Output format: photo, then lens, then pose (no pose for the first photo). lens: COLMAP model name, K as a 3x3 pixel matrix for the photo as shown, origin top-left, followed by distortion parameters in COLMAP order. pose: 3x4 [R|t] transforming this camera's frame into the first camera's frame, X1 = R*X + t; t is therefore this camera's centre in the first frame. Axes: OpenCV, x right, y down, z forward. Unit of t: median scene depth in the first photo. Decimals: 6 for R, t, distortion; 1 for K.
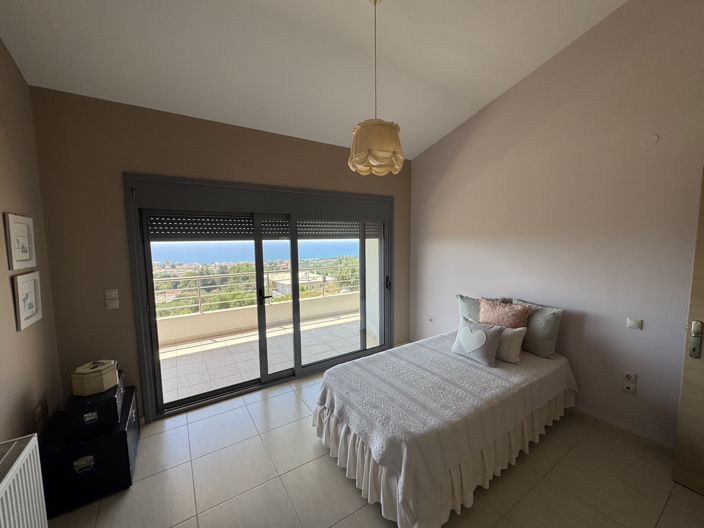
lens RADIAL K [[281.5, 0, 350.3], [0, 281.5, 262.7], [0, 0, 1]] dist [-0.002171, -0.000389]
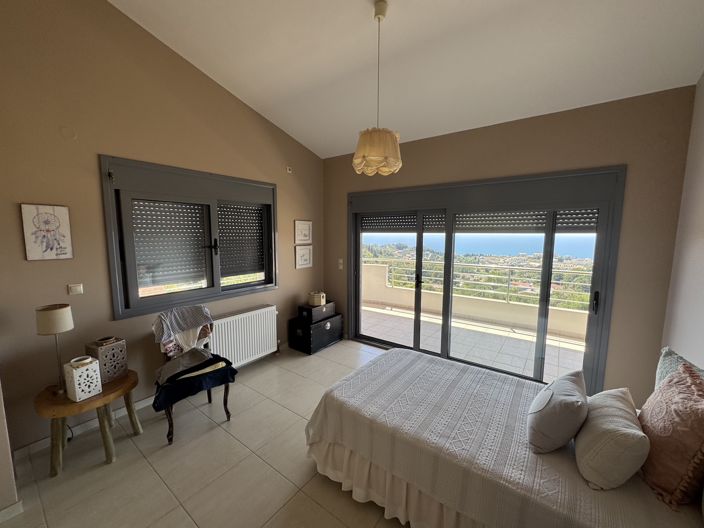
lens RADIAL K [[281.5, 0, 354.0], [0, 281.5, 264.0], [0, 0, 1]] dist [-0.002171, -0.000389]
pose [[0.360014, 0.116899, -0.925594, 0.768467], [-0.086174, 0.992044, 0.091774, -0.040396], [0.928959, 0.046723, 0.367223, 0.355159]]
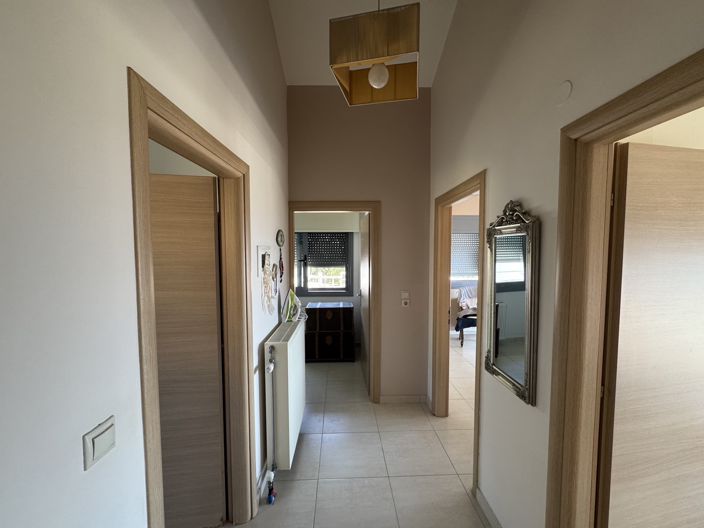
lens RADIAL K [[281.5, 0, 355.3], [0, 281.5, 265.3], [0, 0, 1]] dist [-0.002171, -0.000389]
pose [[-0.503921, 0.069062, -0.860985, 1.685676], [-0.055855, 0.992107, 0.112271, -0.070201], [0.861942, 0.104666, -0.496086, 0.428346]]
